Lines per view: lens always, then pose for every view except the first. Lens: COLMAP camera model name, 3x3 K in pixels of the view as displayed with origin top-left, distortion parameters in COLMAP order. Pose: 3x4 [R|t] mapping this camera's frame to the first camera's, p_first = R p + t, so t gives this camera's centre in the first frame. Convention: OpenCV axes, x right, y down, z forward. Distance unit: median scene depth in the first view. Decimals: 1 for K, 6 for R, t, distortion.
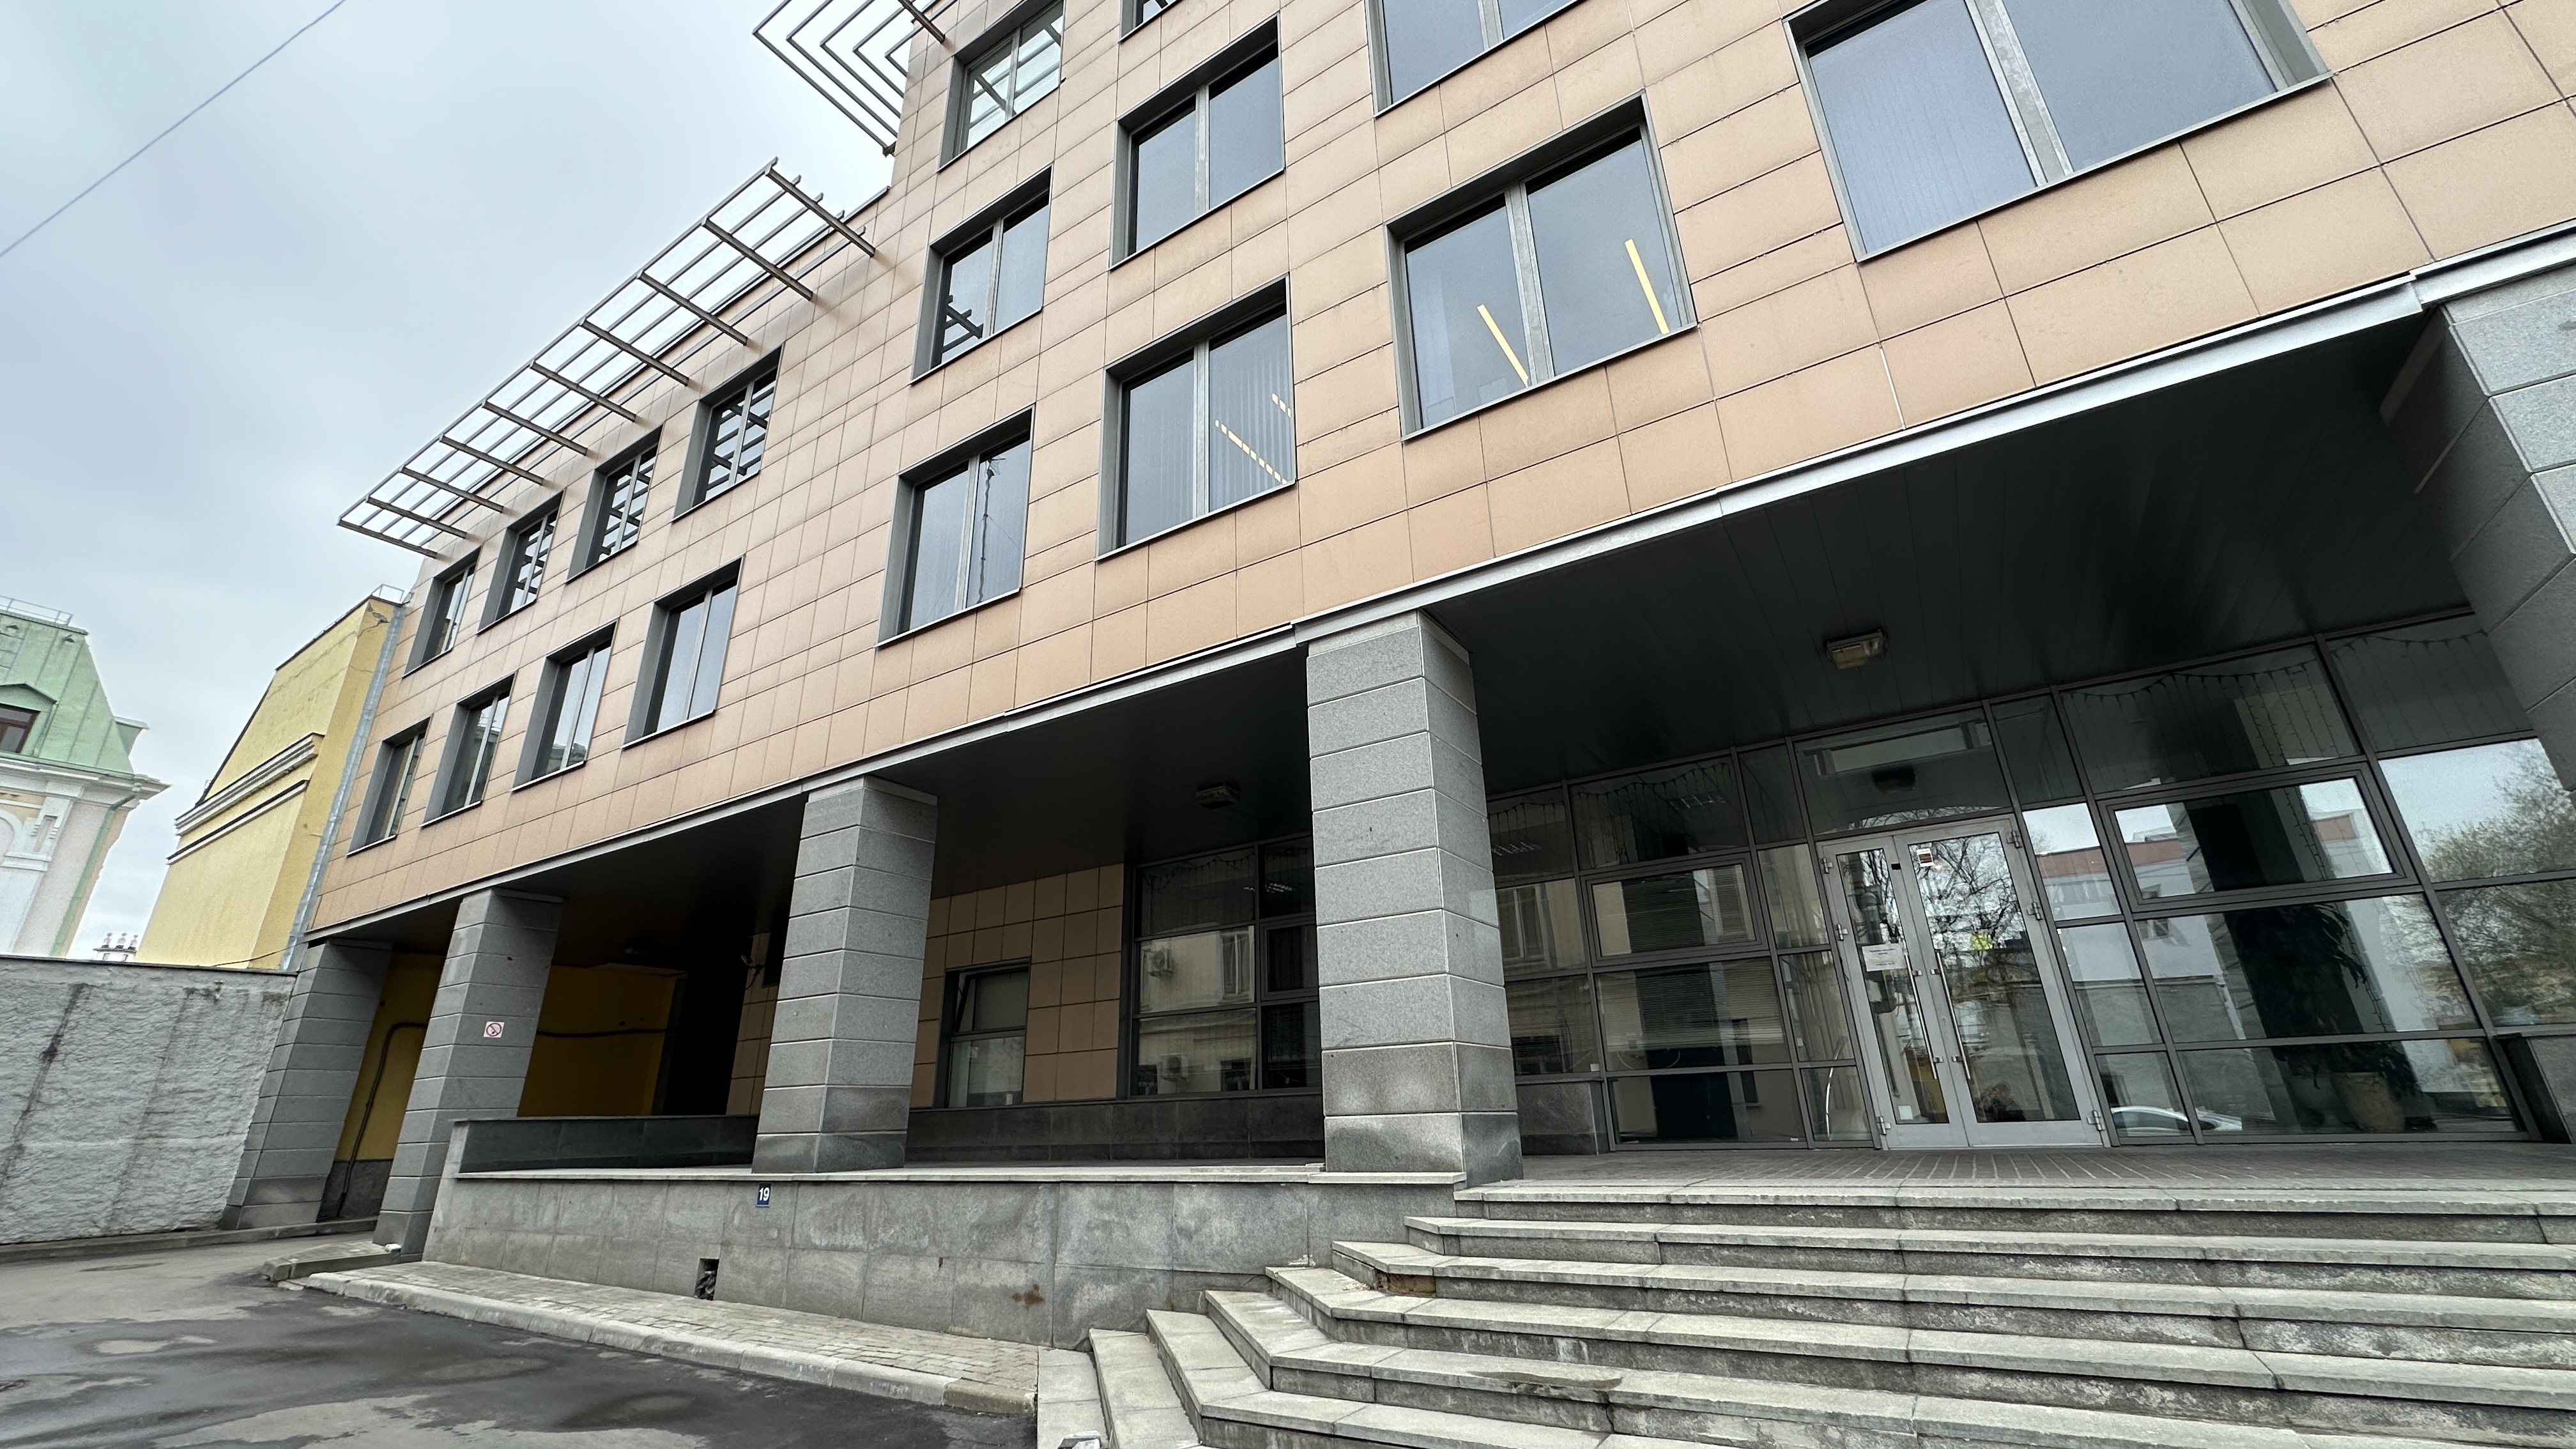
lens RADIAL K [[1020.5, 0, 1284.7], [0, 1020.5, 723.0], [0, 0, 1]] dist [-0.003773, 0.000218]
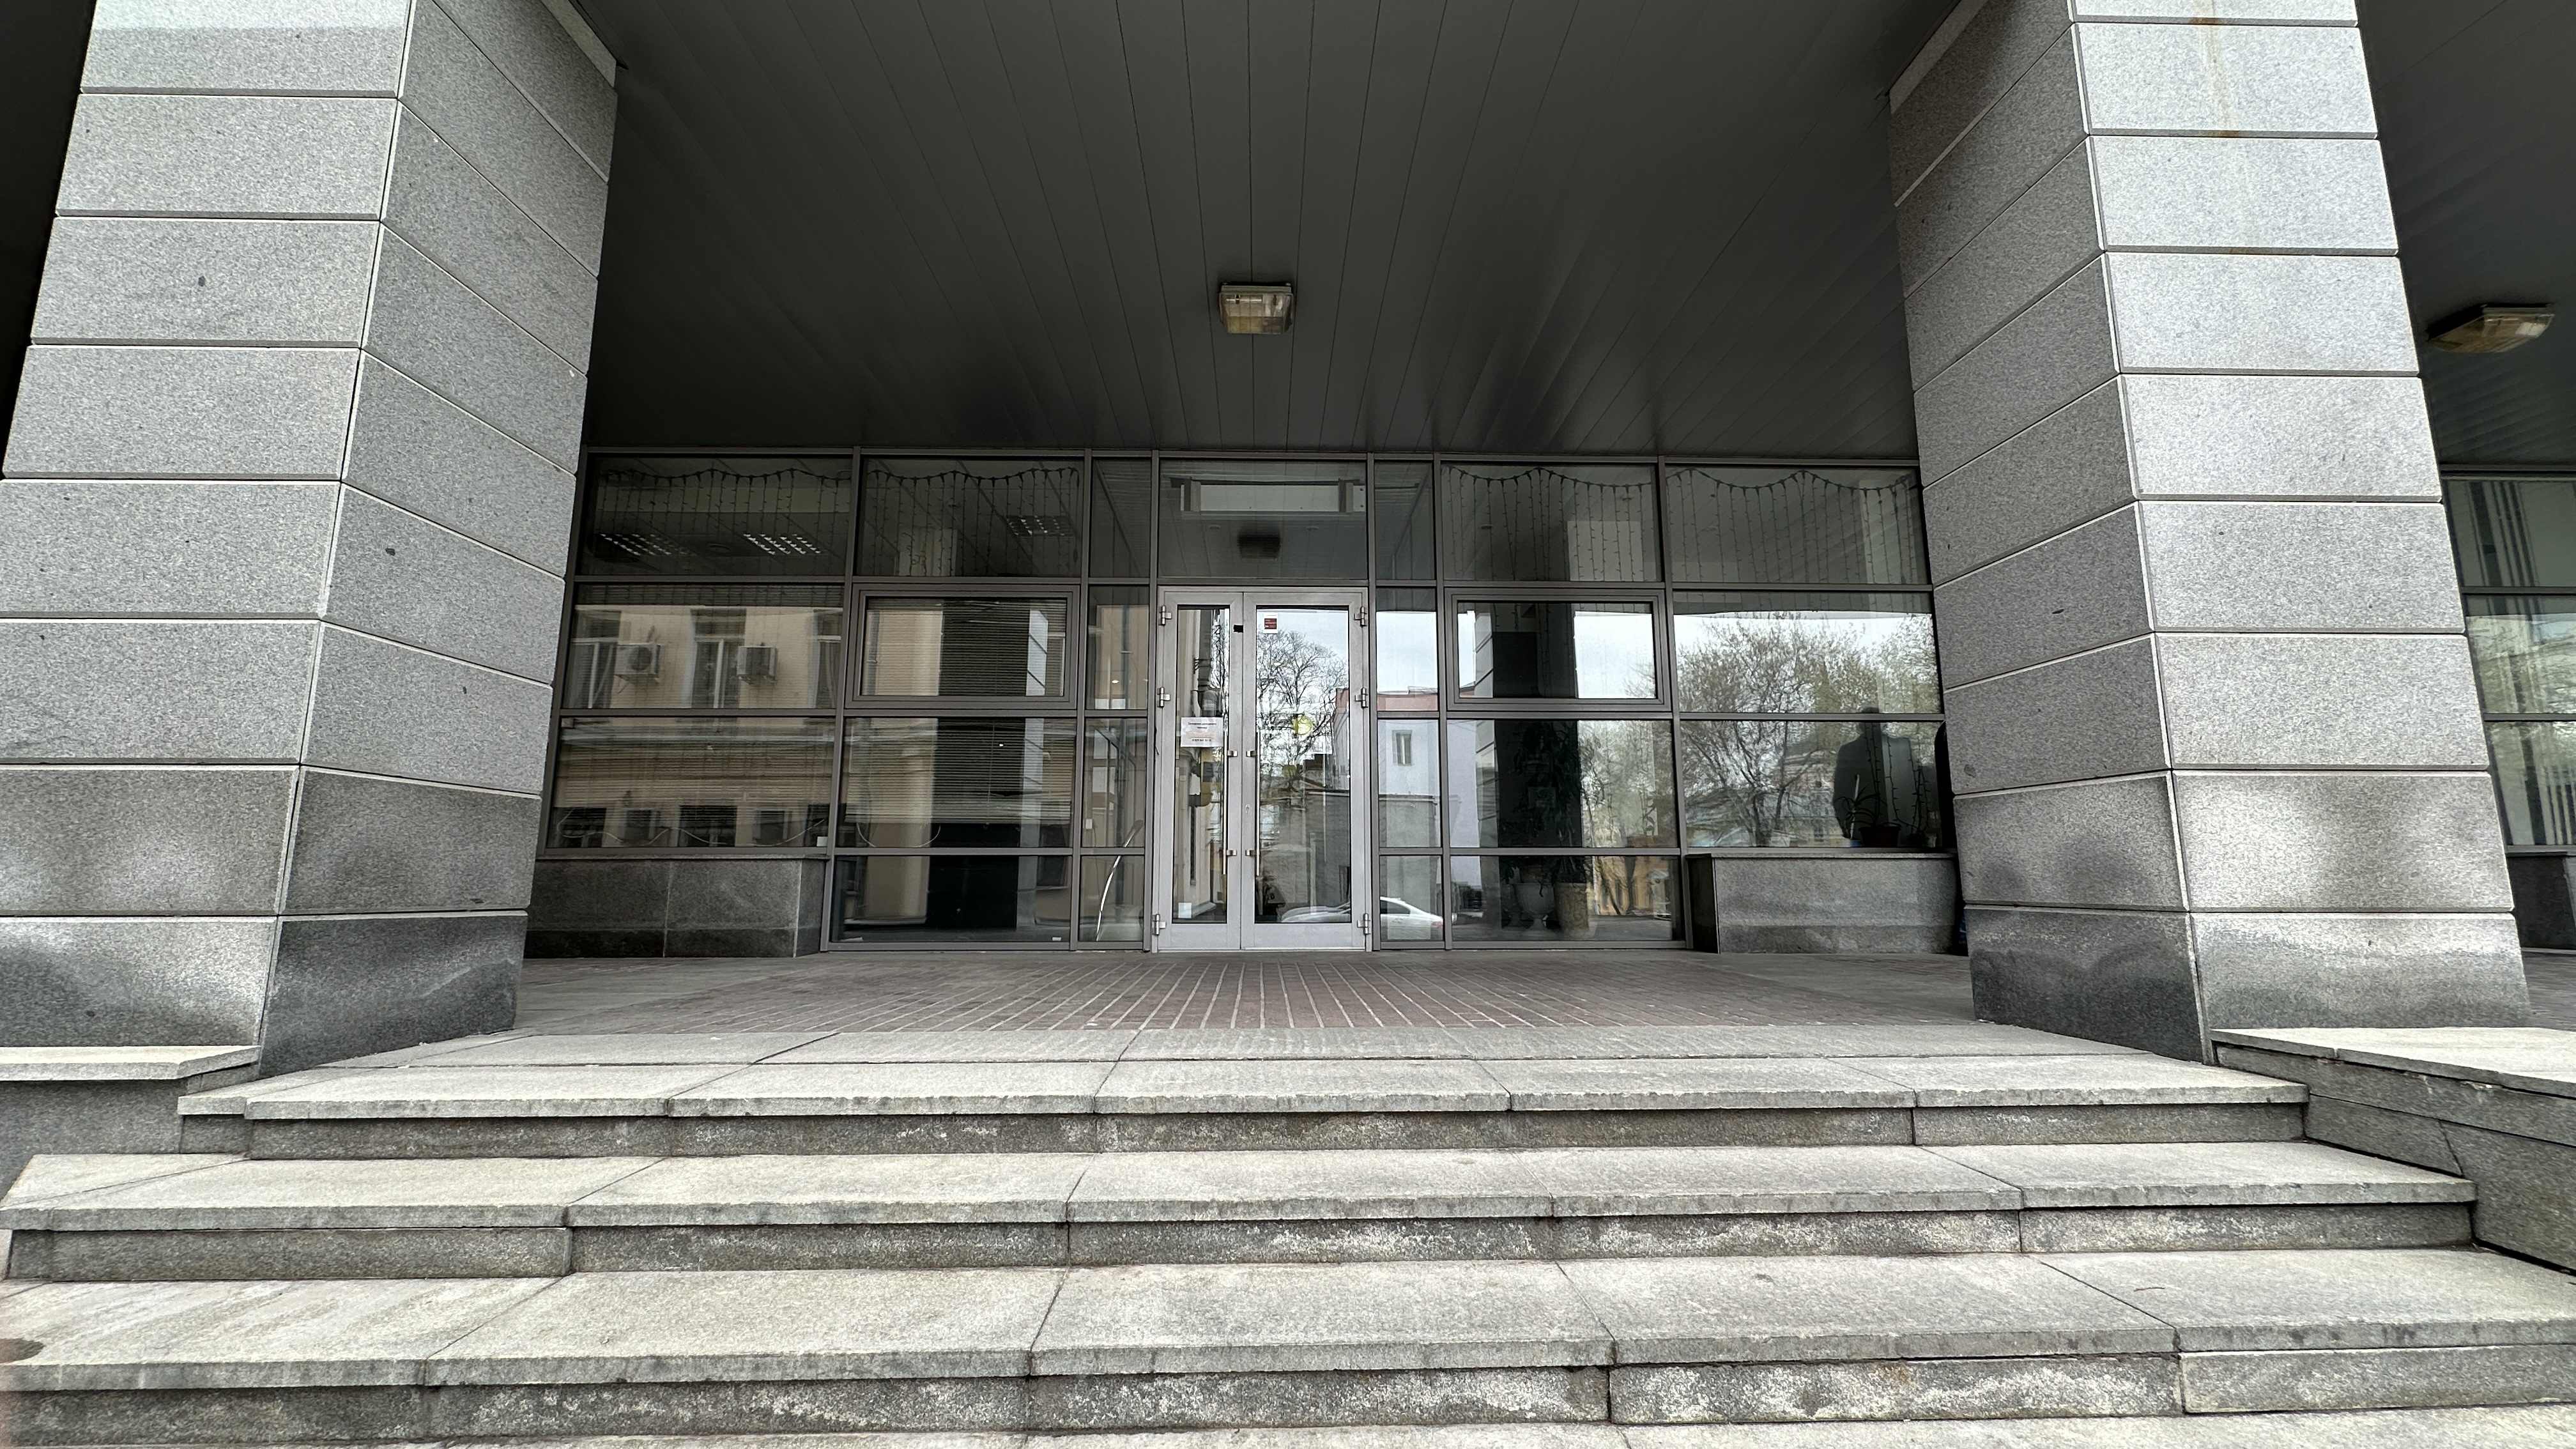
lens RADIAL K [[1020.5, 0, 1283.8], [0, 1020.5, 722.7], [0, 0, 1]] dist [-0.003773, 0.000218]
pose [[0.828392, 0.113284, 0.548573, 0.286075], [-0.223525, 0.964837, 0.138295, 0.142172], [-0.513617, -0.237182, 0.824586, 0.434075]]
